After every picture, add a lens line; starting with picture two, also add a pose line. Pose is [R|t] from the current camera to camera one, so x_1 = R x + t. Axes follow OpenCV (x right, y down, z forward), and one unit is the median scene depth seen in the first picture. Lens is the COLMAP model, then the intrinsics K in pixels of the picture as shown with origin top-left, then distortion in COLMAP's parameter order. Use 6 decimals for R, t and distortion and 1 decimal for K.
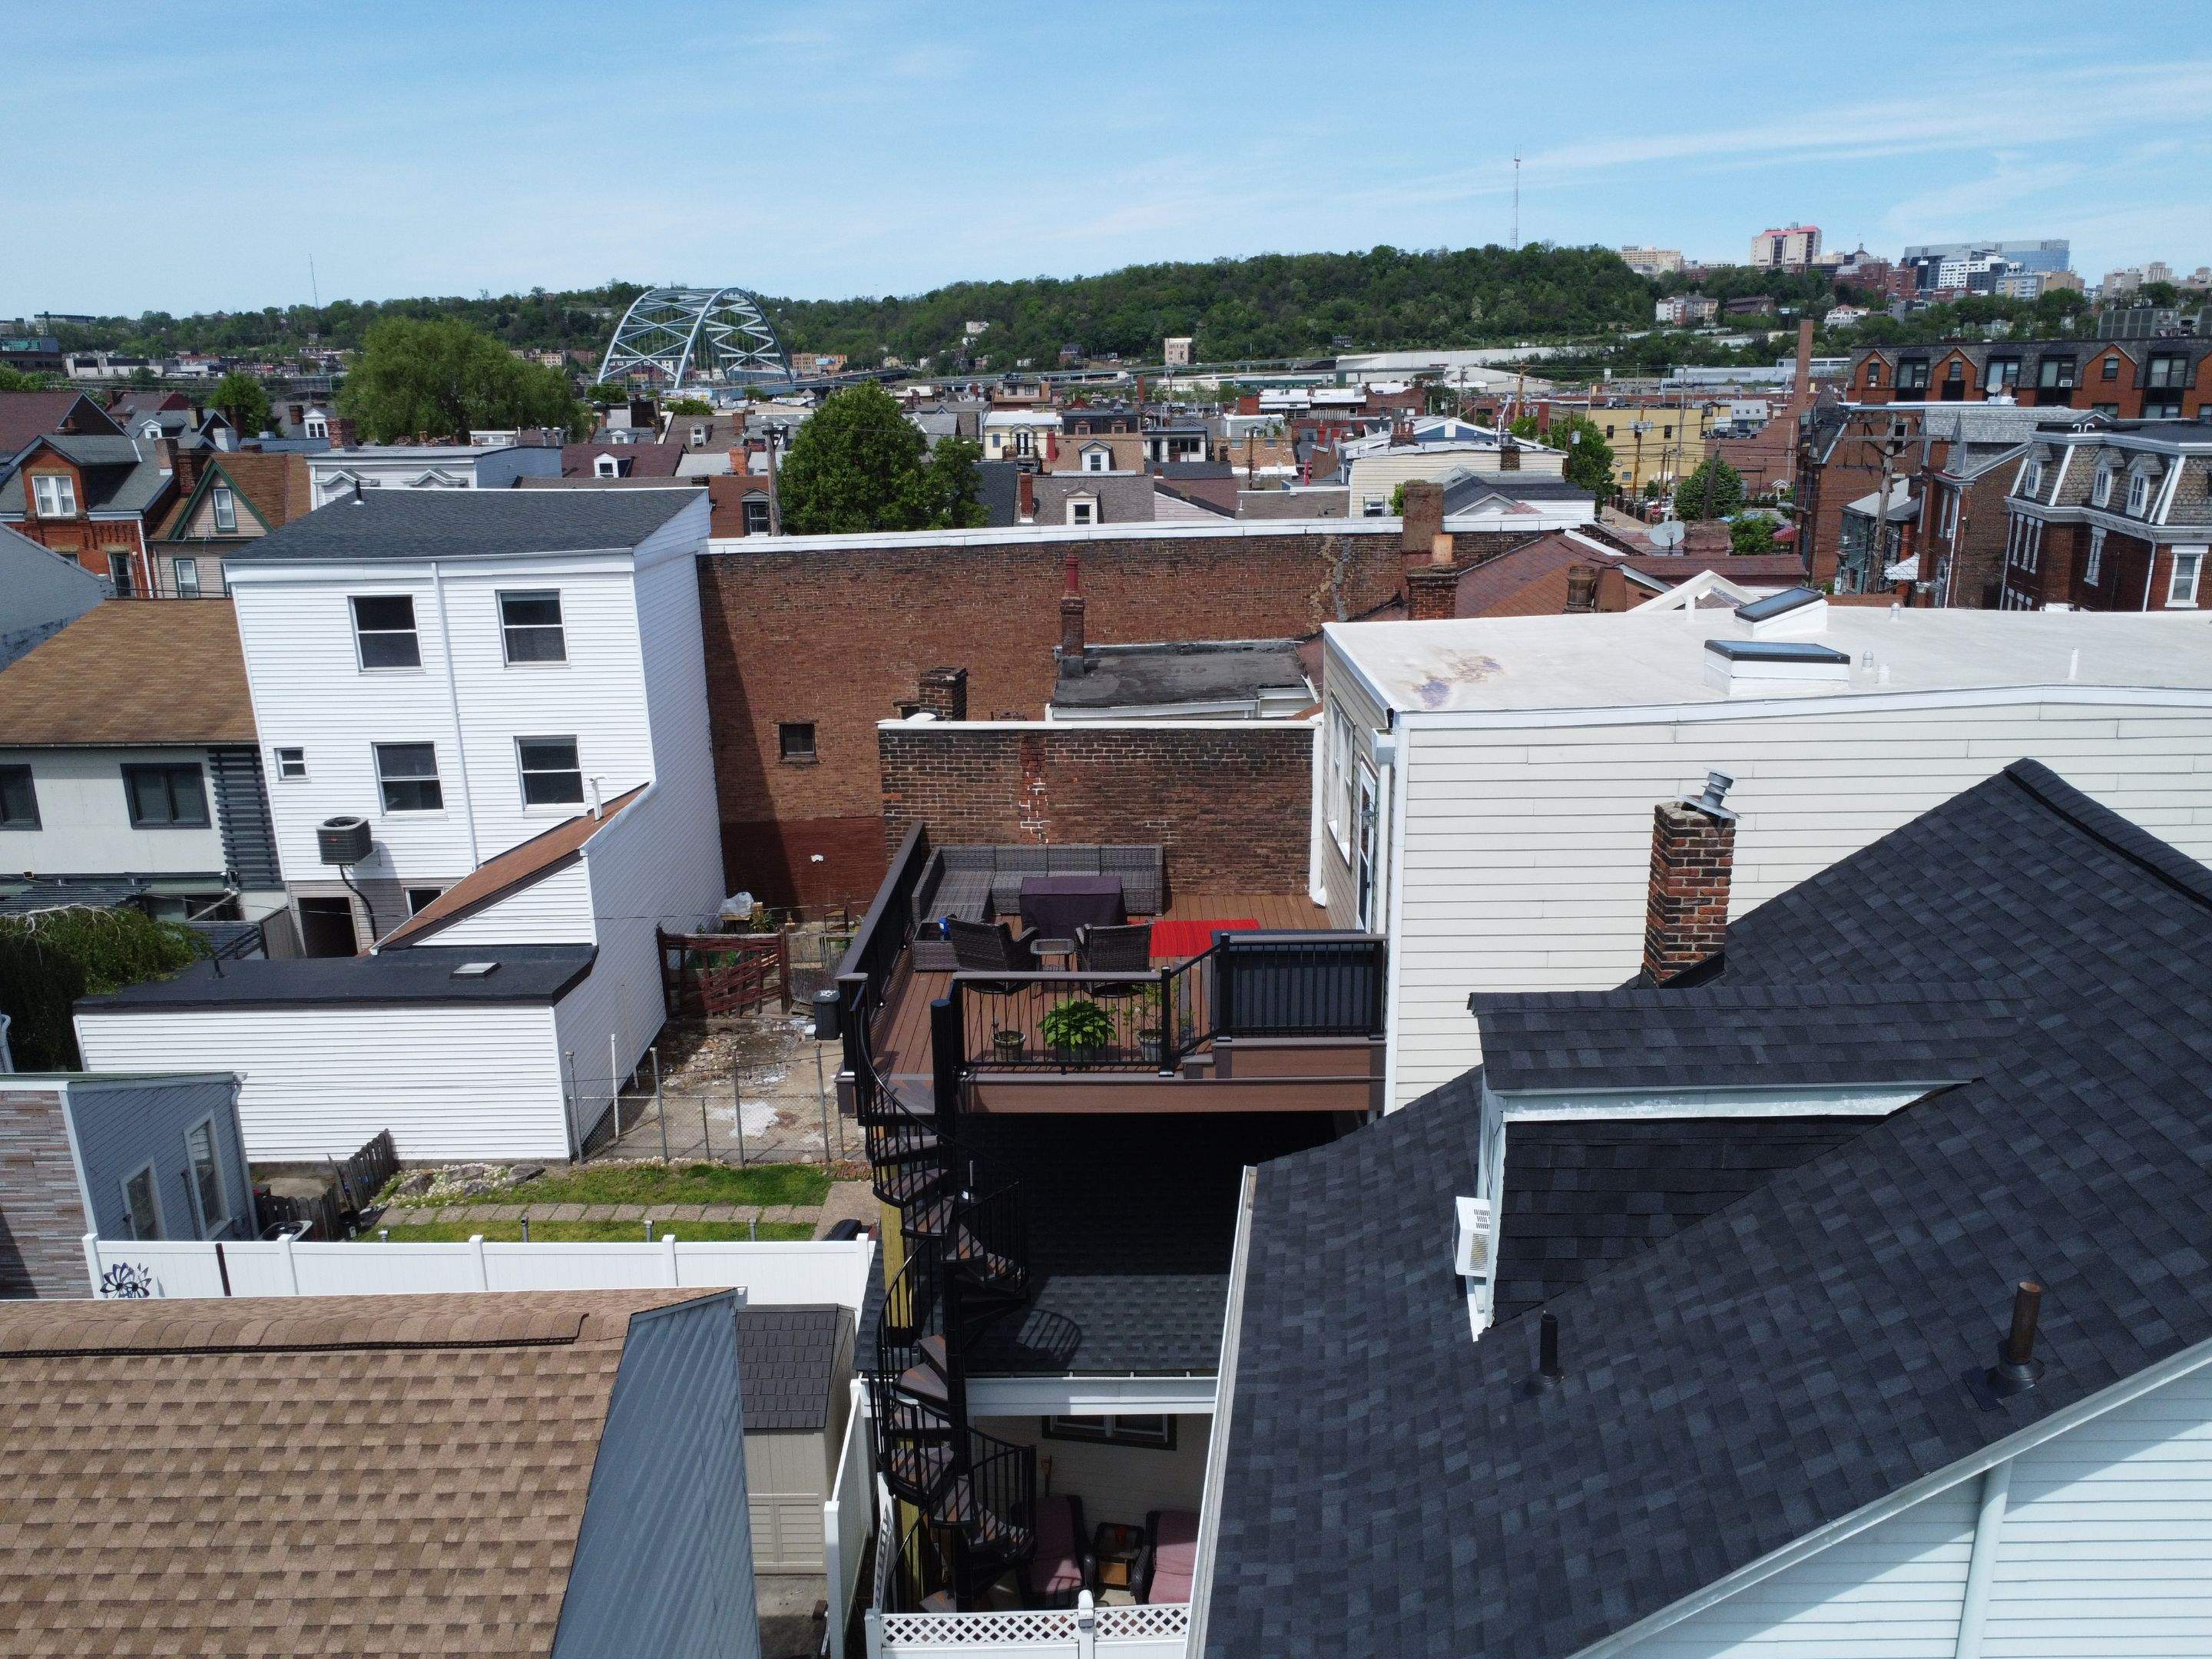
lens RADIAL K [[1650.5, 0, 1098.1], [0, 1650.5, 832.2], [0, 0, 1]] dist [0.003927, 0.001948]
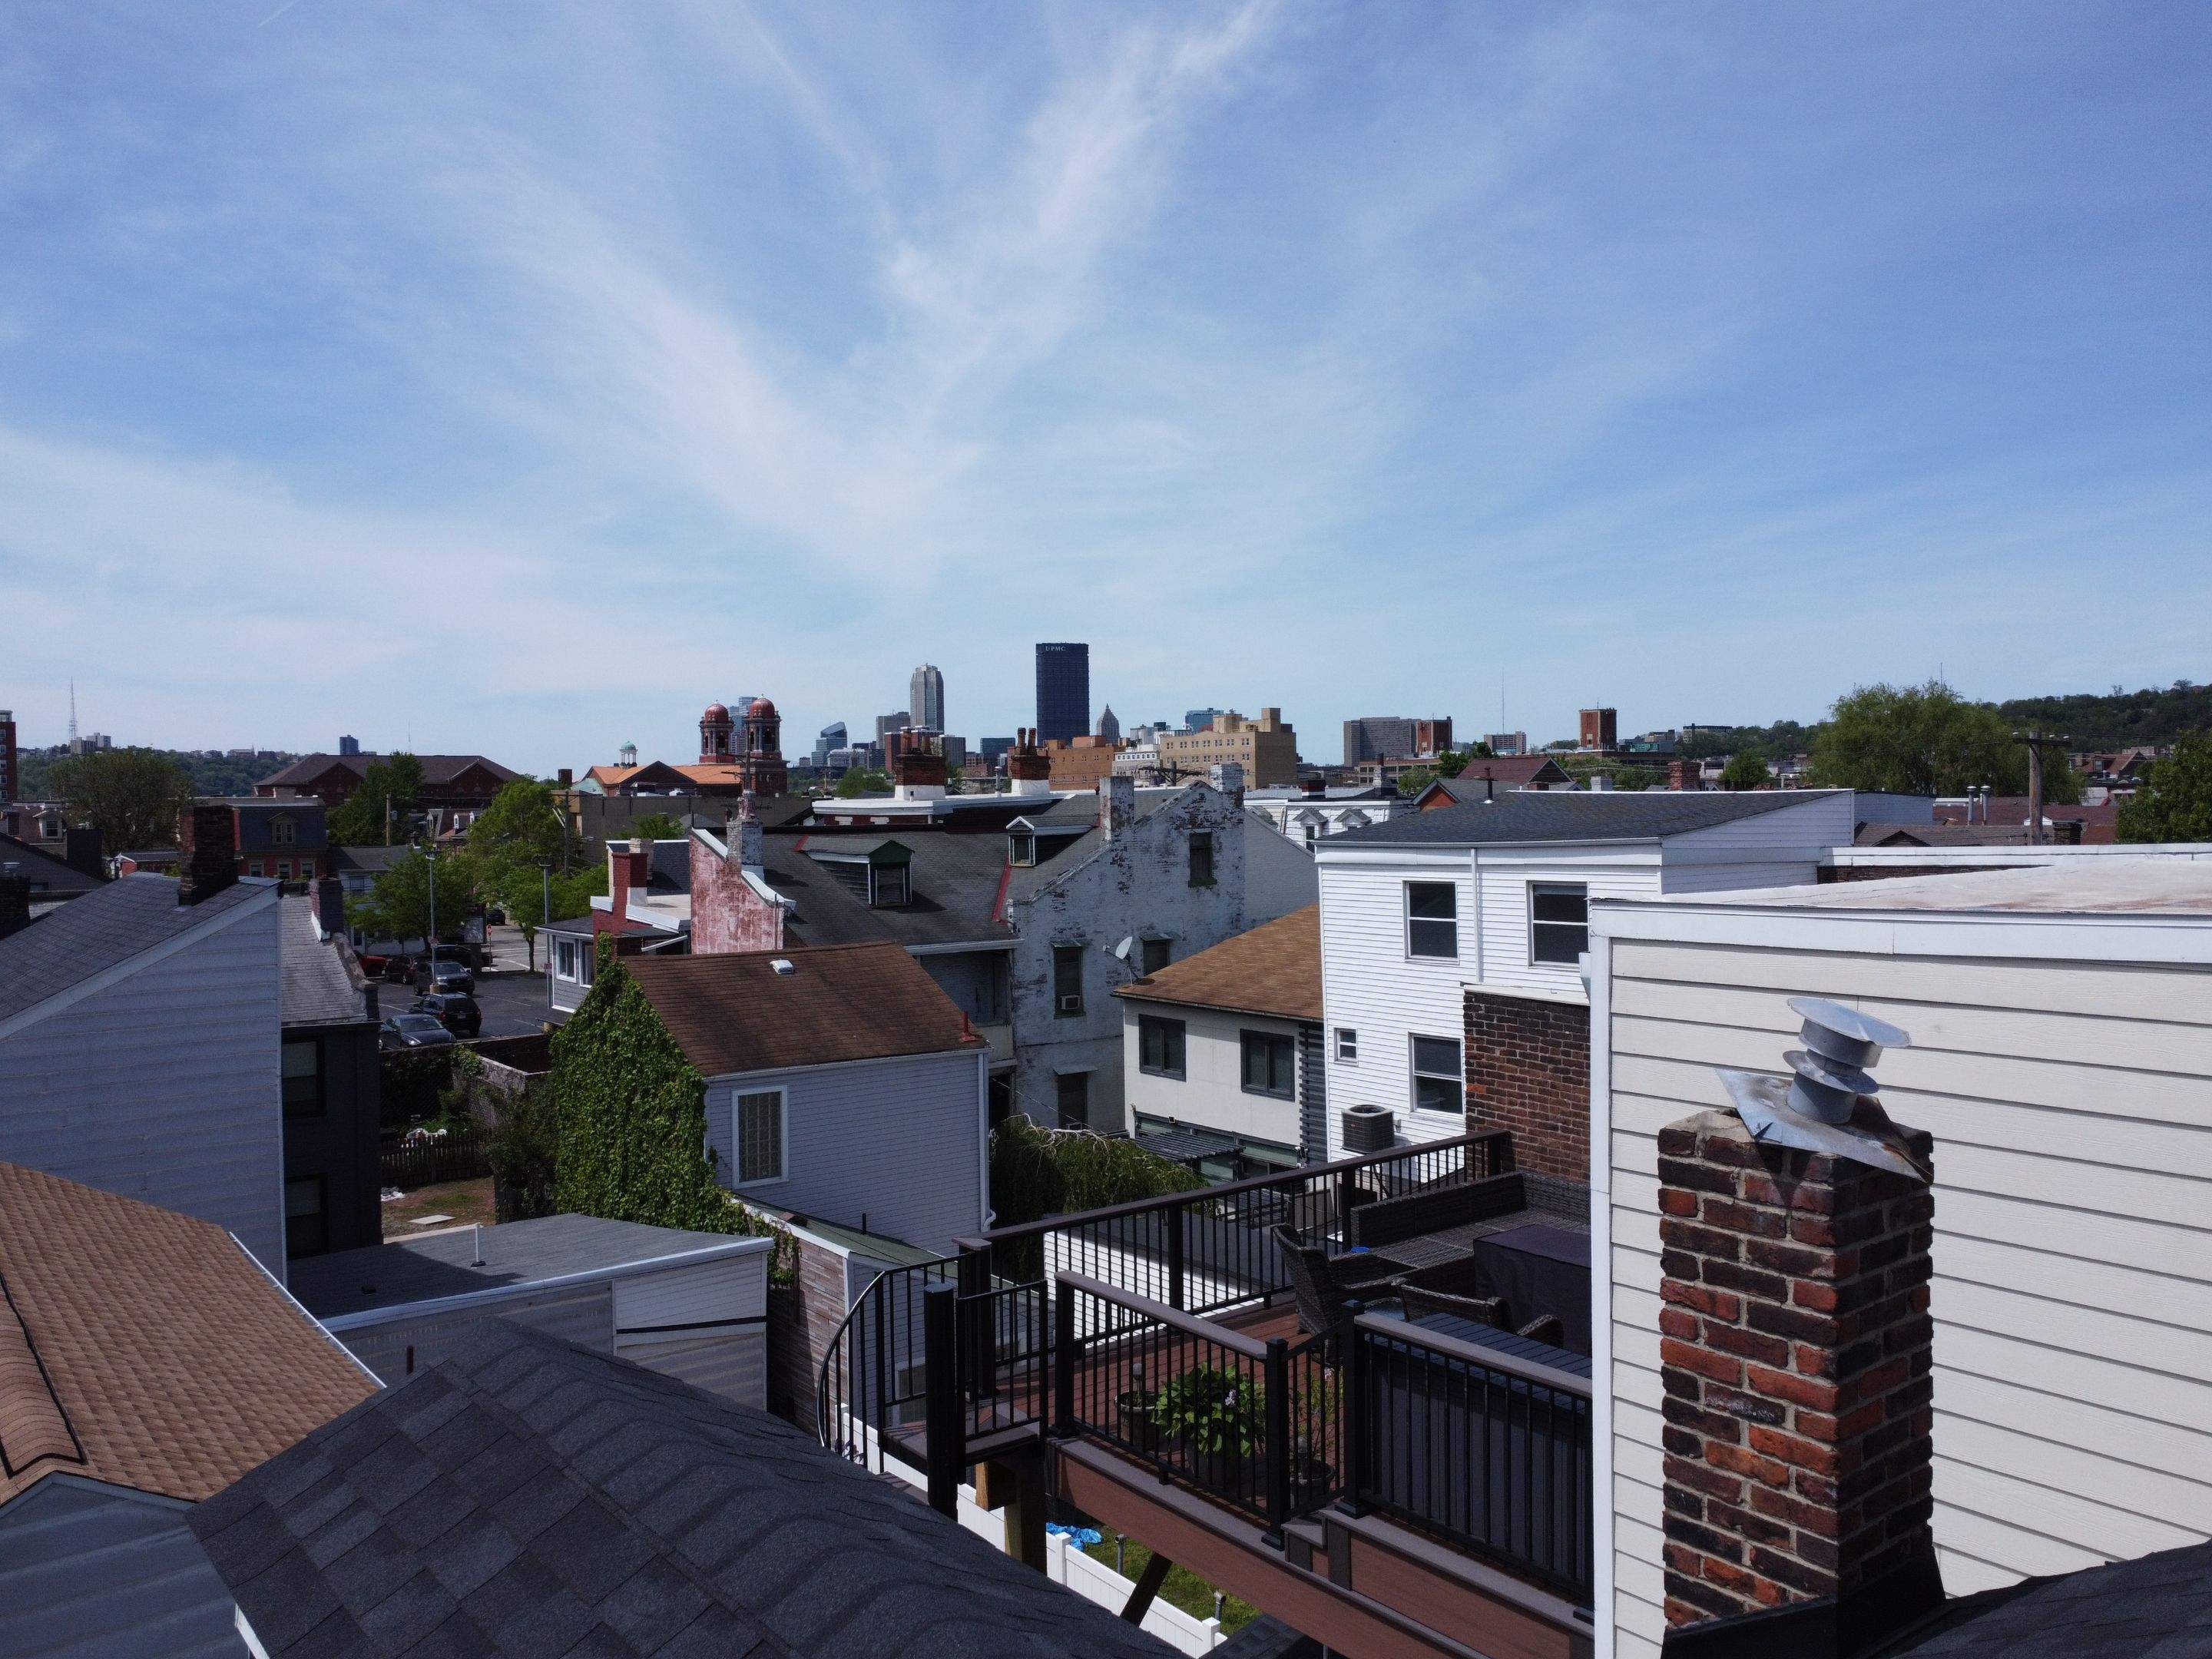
lens RADIAL K [[1650.5, 0, 1098.1], [0, 1650.5, 832.2], [0, 0, 1]] dist [0.003927, 0.001948]
pose [[0.625712, 0.018580, -0.779833, 0.328678], [-0.200454, 0.969974, -0.137728, 0.001851], [0.753859, 0.242499, 0.610648, 0.417978]]
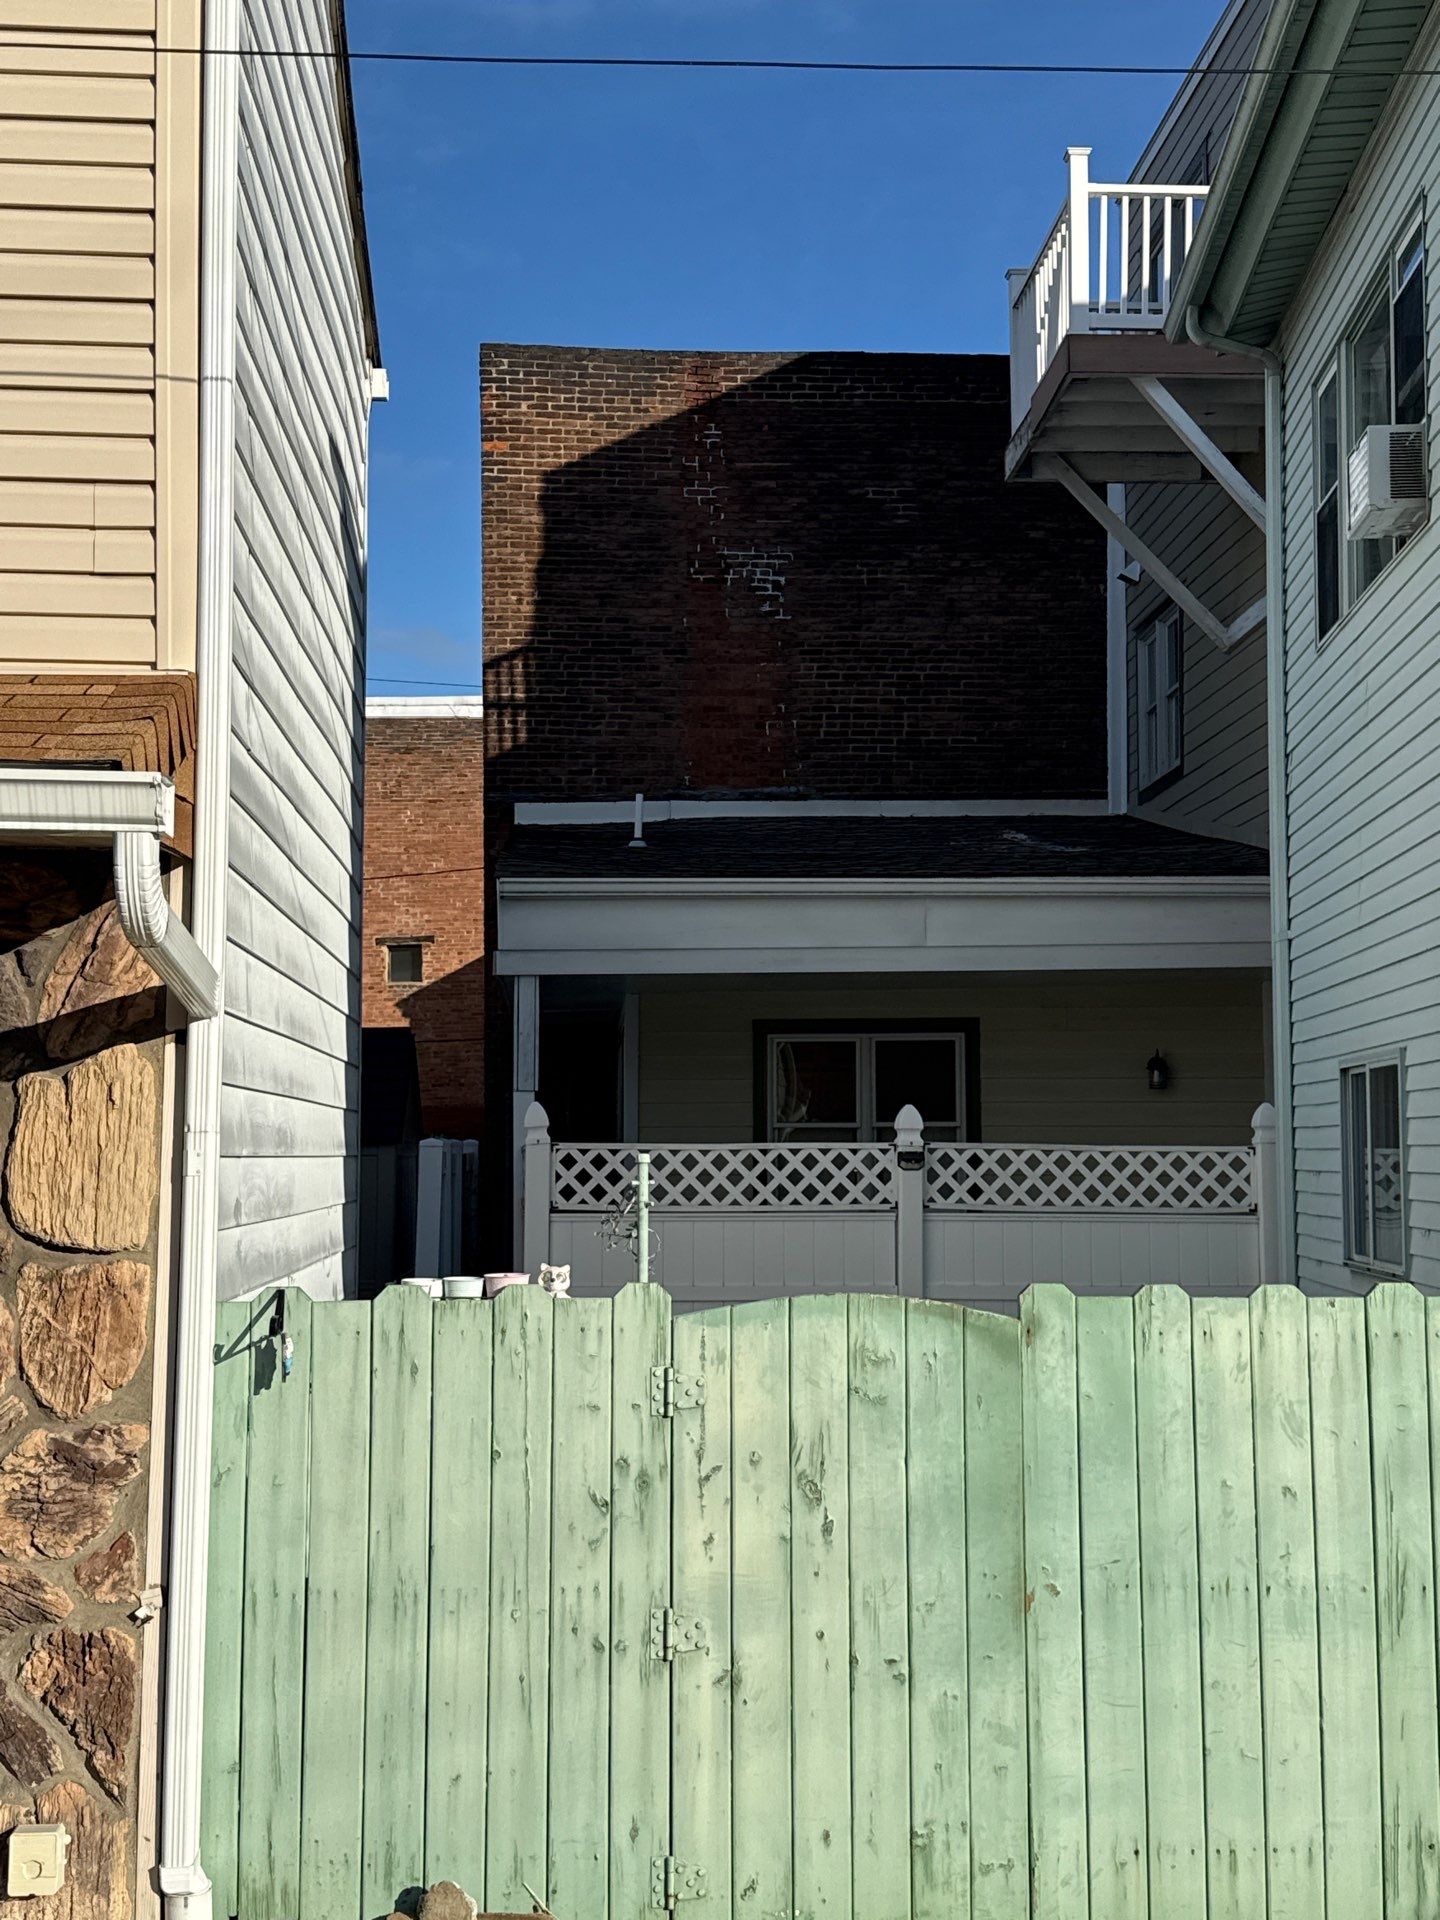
lens RADIAL K [[2327.3, 0, 720.0], [0, 2327.3, 960.0], [0, 0, 1]] dist [0.117132, 0.000756]
pose [[0.997256, 0.018650, 0.071645, -0.098276], [0.007162, 0.938909, -0.344092, 0.511648], [-0.073685, 0.343661, 0.936198, 0.164765]]
